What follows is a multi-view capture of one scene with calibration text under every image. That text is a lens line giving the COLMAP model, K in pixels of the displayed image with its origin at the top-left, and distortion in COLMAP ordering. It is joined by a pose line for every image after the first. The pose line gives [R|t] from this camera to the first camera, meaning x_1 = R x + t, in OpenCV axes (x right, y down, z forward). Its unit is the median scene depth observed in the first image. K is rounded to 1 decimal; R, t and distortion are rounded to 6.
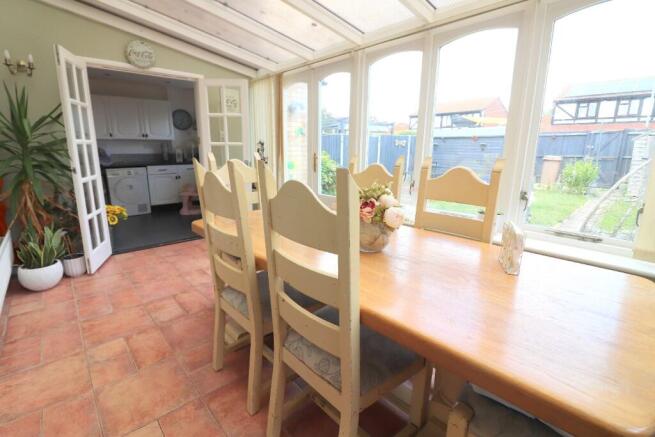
lens RADIAL K [[304.9, 0, 326.7], [0, 304.9, 218.5], [0, 0, 1]] dist [-0.022727, -0.001849]
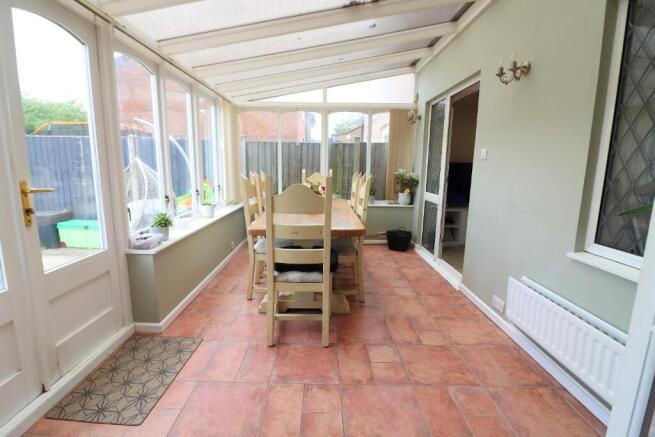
lens RADIAL K [[304.9, 0, 325.8], [0, 304.9, 217.7], [0, 0, 1]] dist [-0.022727, -0.001849]
pose [[-0.743044, -0.115601, 0.659183, -0.381553], [0.146085, 0.933200, 0.328325, -0.155497], [-0.653104, 0.340256, -0.676521, 0.639537]]
